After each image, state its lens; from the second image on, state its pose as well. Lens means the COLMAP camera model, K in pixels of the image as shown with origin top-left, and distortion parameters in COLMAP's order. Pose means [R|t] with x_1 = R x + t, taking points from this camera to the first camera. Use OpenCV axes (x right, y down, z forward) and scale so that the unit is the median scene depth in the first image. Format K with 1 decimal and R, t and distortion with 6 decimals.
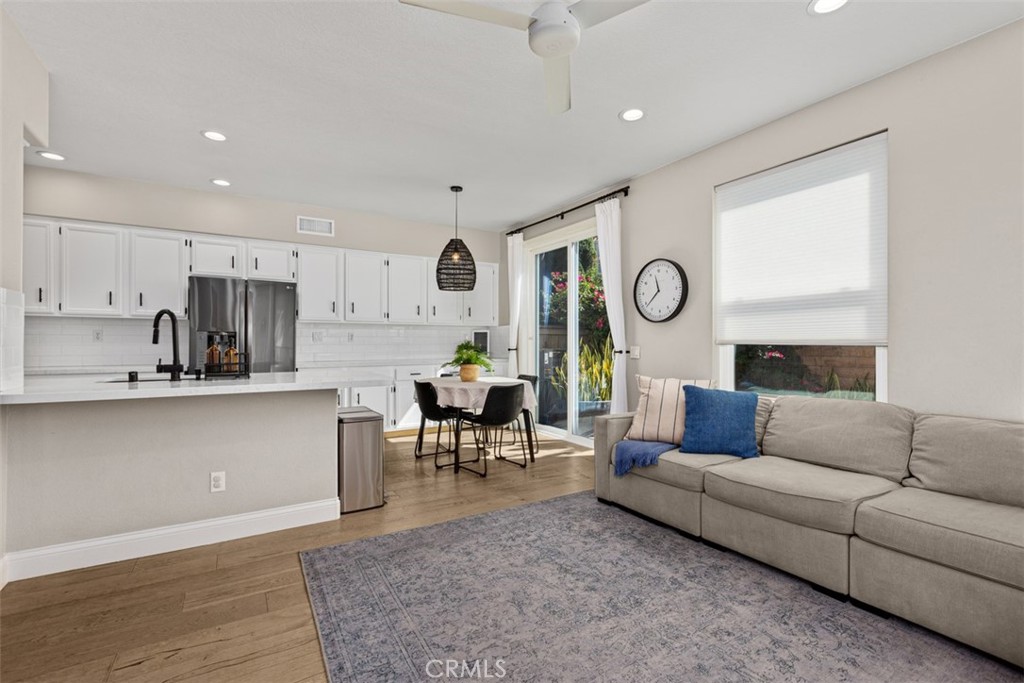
lens RADIAL K [[460.5, 0, 514.5], [0, 460.5, 343.0], [0, 0, 1]] dist [0.006247, -0.002782]
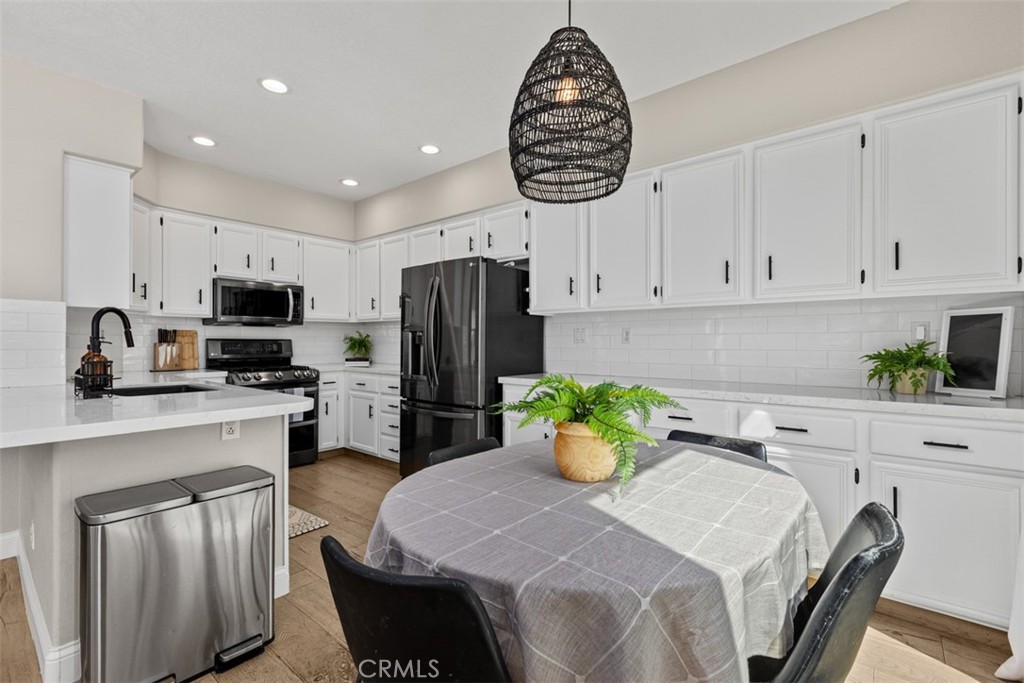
lens RADIAL K [[460.5, 0, 519.7], [0, 460.5, 340.6], [0, 0, 1]] dist [0.006247, -0.002782]
pose [[0.333721, -0.004811, -0.942660, 0.163862], [-0.000049, 0.999987, -0.005121, -0.006008], [0.942672, 0.001756, 0.333716, 0.896523]]
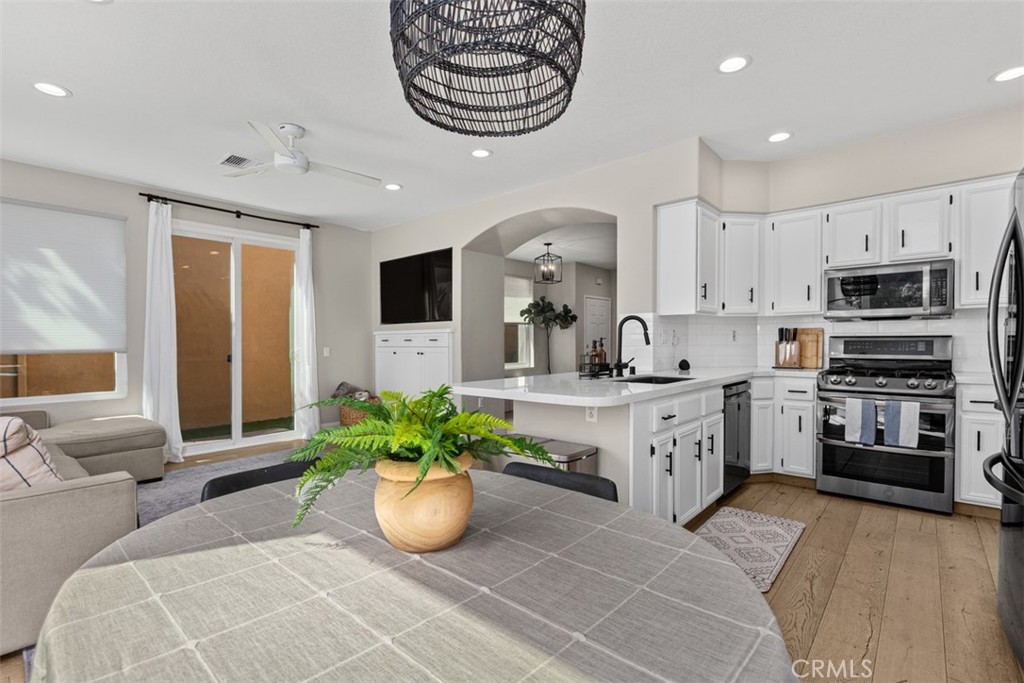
lens RADIAL K [[460.5, 0, 508.7], [0, 460.5, 349.8], [0, 0, 1]] dist [0.006247, -0.002782]
pose [[-0.958875, 0.009299, -0.283676, -0.090873], [0.004625, 0.999842, 0.017142, -0.006983], [0.283791, 0.015125, -0.958767, 1.253116]]
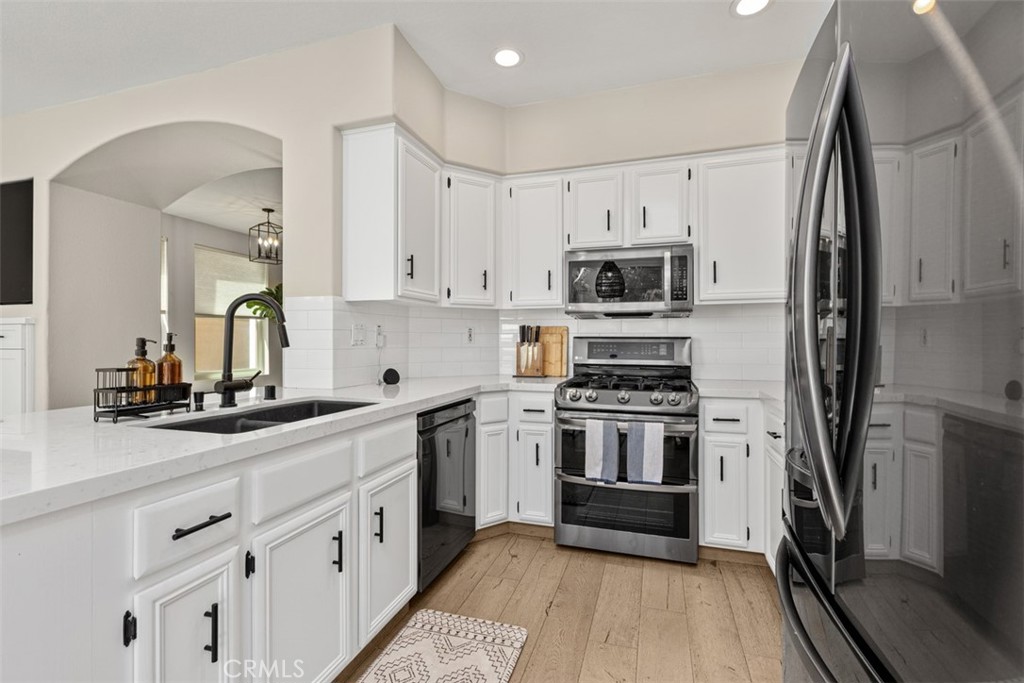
lens RADIAL K [[460.5, 0, 517.0], [0, 460.5, 336.5], [0, 0, 1]] dist [0.006247, -0.002782]
pose [[-0.750345, -0.009107, -0.660984, -0.376061], [-0.001406, 0.999925, -0.012181, -0.006256], [0.661045, -0.008211, -0.750301, 1.067307]]
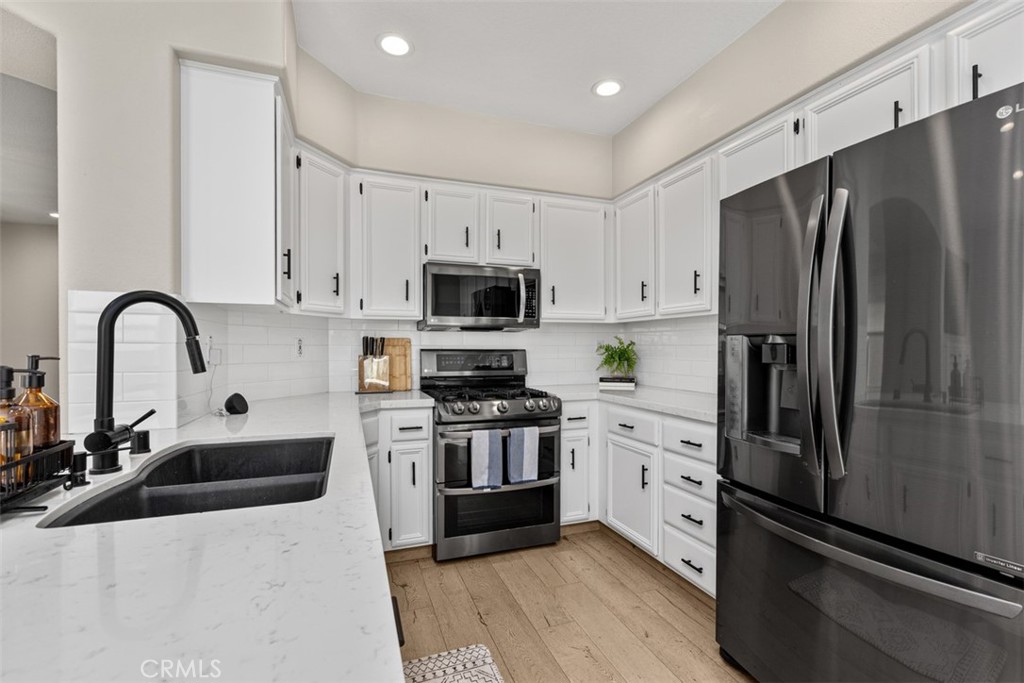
lens RADIAL K [[460.5, 0, 510.4], [0, 460.5, 351.8], [0, 0, 1]] dist [0.006247, -0.002782]
pose [[-0.196978, 0.007312, -0.980381, -0.263277], [0.000345, 0.999973, 0.007389, -0.015222], [0.980408, 0.001117, -0.196975, 0.877157]]
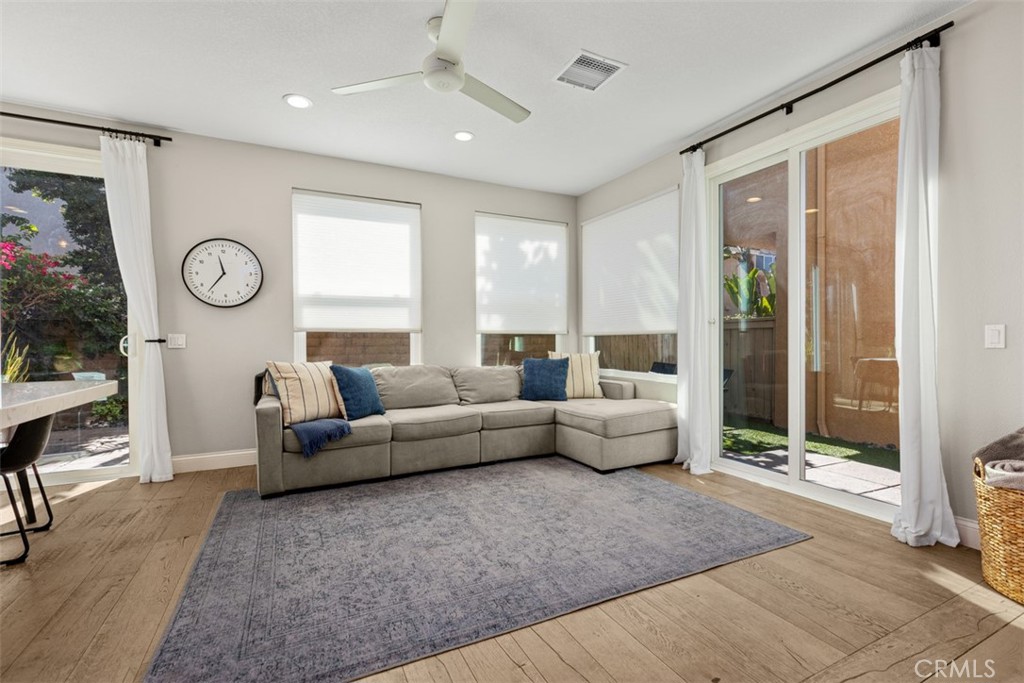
lens RADIAL K [[460.5, 0, 516.1], [0, 460.5, 345.1], [0, 0, 1]] dist [0.006247, -0.002782]
pose [[0.084214, -0.012583, 0.996368, -0.509126], [0.006555, 0.999906, 0.012074, 0.021202], [-0.996426, 0.005515, 0.084288, 0.312465]]
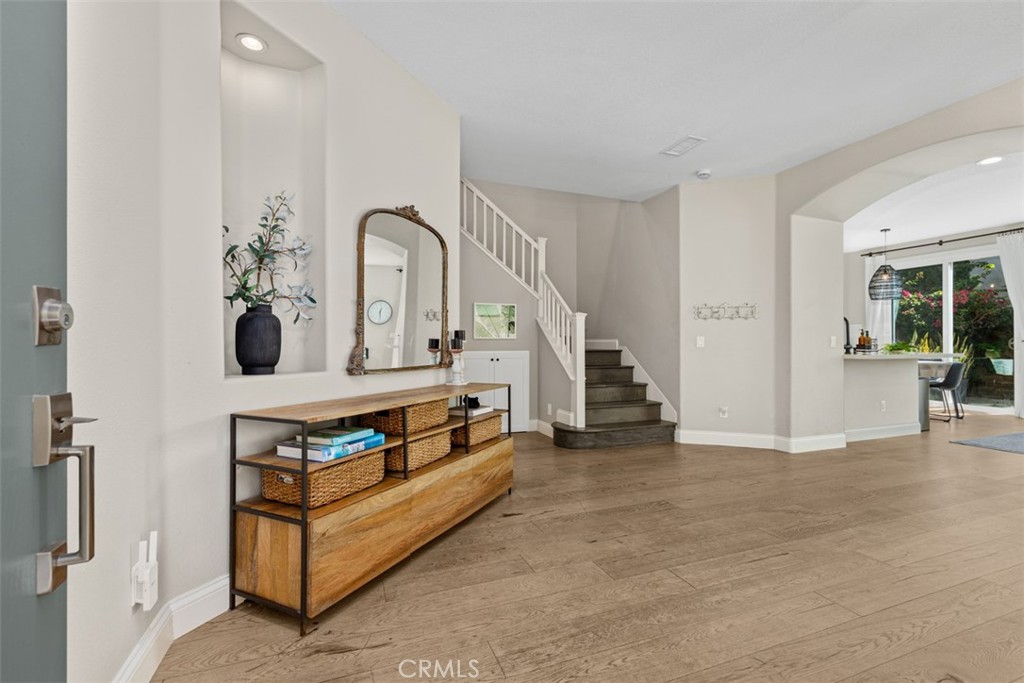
lens RADIAL K [[460.5, 0, 513.4], [0, 460.5, 343.7], [0, 0, 1]] dist [0.006247, -0.002782]
pose [[0.985016, -0.007374, -0.172307, -1.079182], [0.006103, 0.999950, -0.007905, 0.030273], [0.172357, 0.006735, 0.985012, -0.668849]]
